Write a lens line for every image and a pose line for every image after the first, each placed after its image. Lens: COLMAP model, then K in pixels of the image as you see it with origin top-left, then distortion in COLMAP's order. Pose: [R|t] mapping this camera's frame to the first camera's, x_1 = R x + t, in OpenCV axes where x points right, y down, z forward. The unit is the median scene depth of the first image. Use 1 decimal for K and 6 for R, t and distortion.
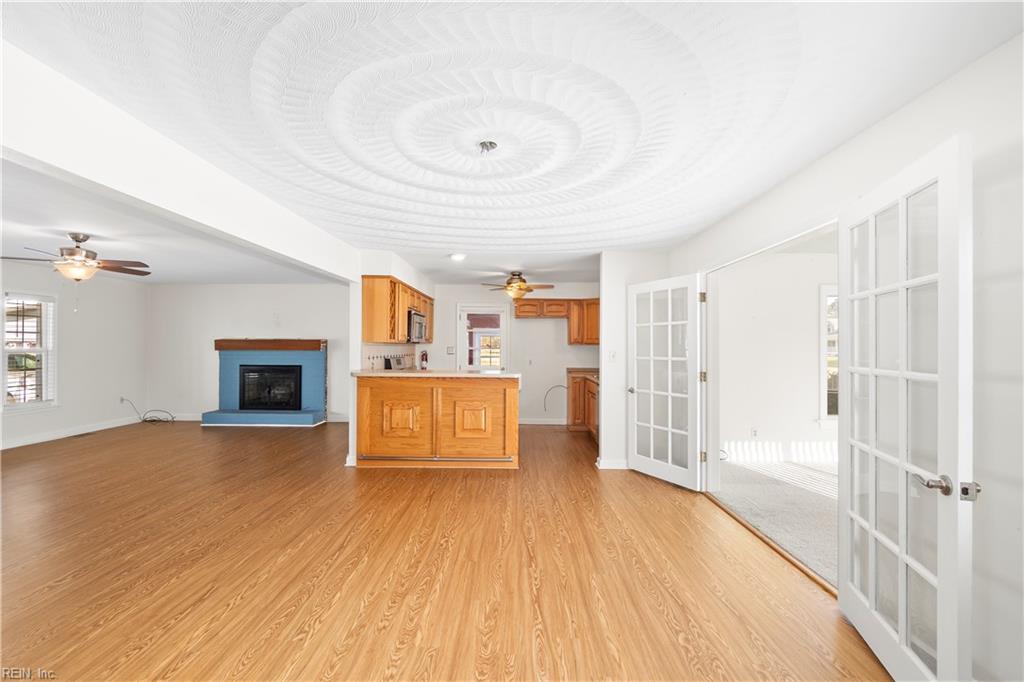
lens RADIAL K [[424.7, 0, 512.0], [0, 424.7, 341.0], [0, 0, 1]] dist [-0.001021, -0.000233]
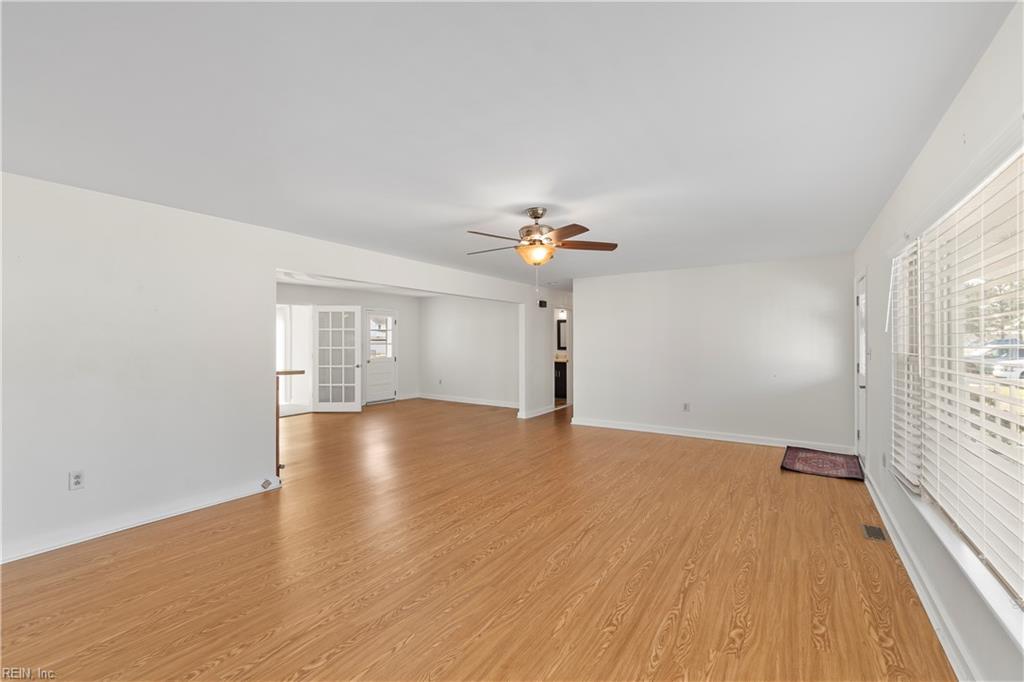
lens RADIAL K [[436.0, 0, 512.0], [0, 436.0, 341.0], [0, 0, 1]] dist [0.001423, 0.000124]
pose [[-0.834948, -0.001202, 0.550327, -1.240426], [-0.005448, 0.999967, -0.006081, 0.015161], [-0.550302, -0.008076, -0.834927, 1.473492]]
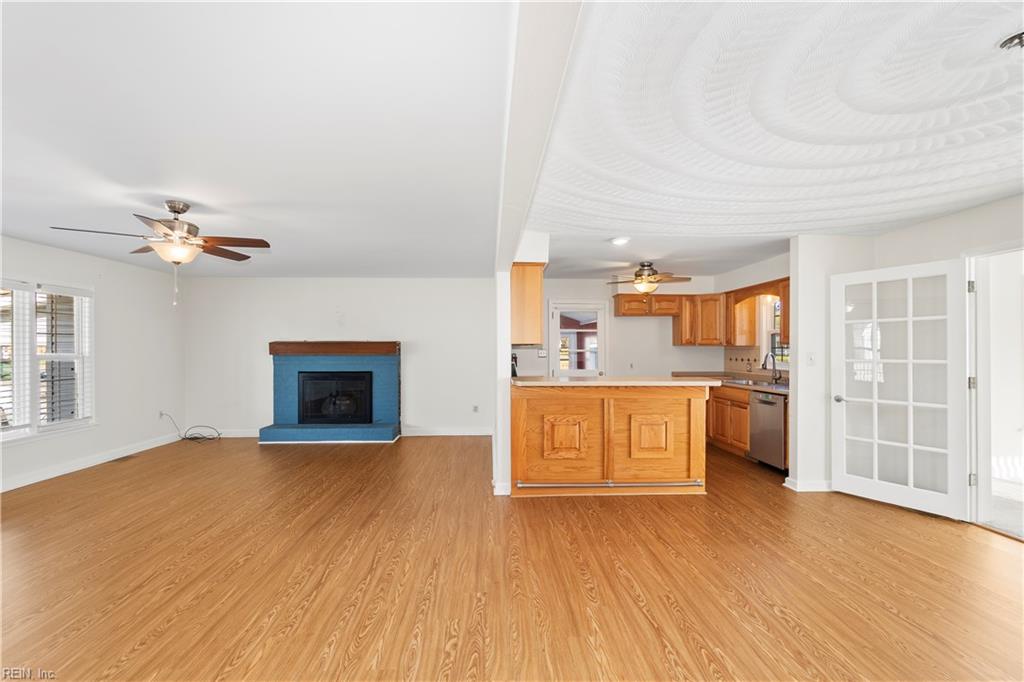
lens RADIAL K [[429.2, 0, 511.1], [0, 429.2, 346.4], [0, 0, 1]] dist [-0.001237, 0.000068]
pose [[0.998583, -0.005439, 0.052944, -0.408054], [0.005037, 0.999957, 0.007725, 0.001388], [-0.052983, -0.007447, 0.998568, 0.177117]]
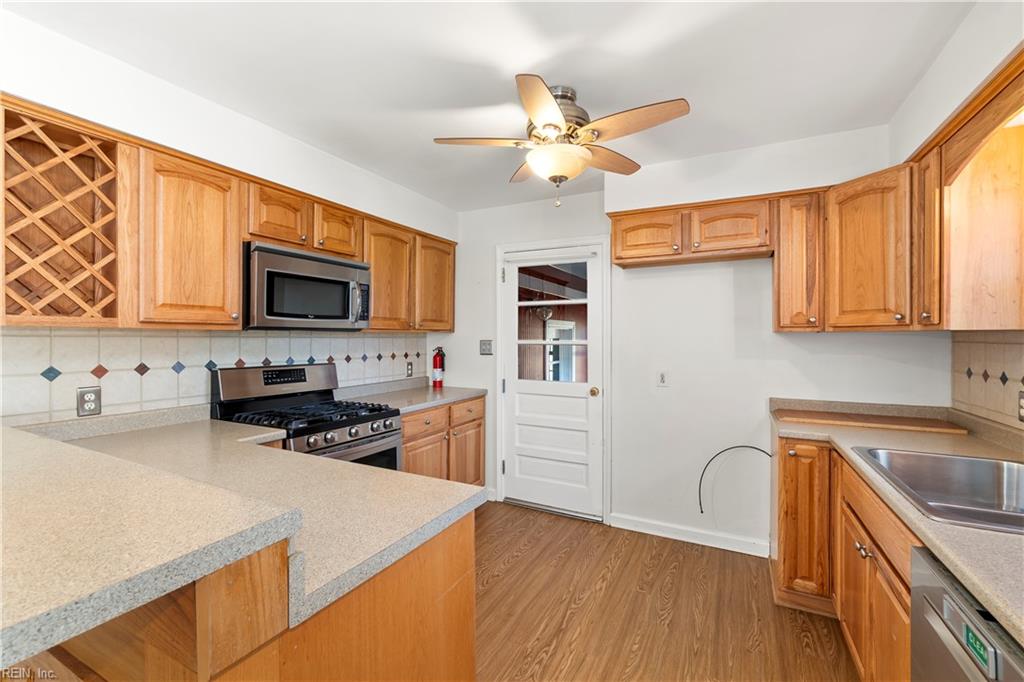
lens RADIAL K [[436.0, 0, 512.0], [0, 436.0, 341.0], [0, 0, 1]] dist [0.001423, 0.000124]
pose [[0.887733, -0.000992, -0.460357, 0.164639], [0.007125, 0.999907, 0.011586, 0.015255], [0.460303, -0.013565, 0.887658, 0.907312]]
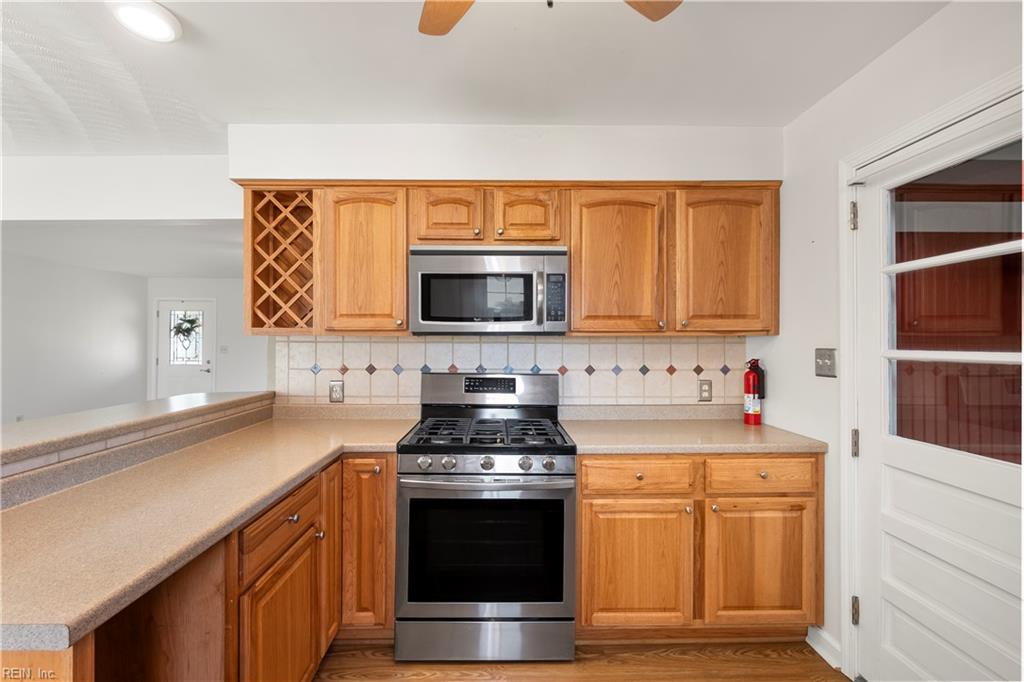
lens RADIAL K [[436.0, 0, 512.0], [0, 436.0, 341.0], [0, 0, 1]] dist [0.001423, 0.000124]
pose [[0.014525, -0.011869, -0.999824, 0.167399], [0.006082, 0.999912, -0.011781, 0.018626], [0.999876, -0.005910, 0.014596, 1.276727]]
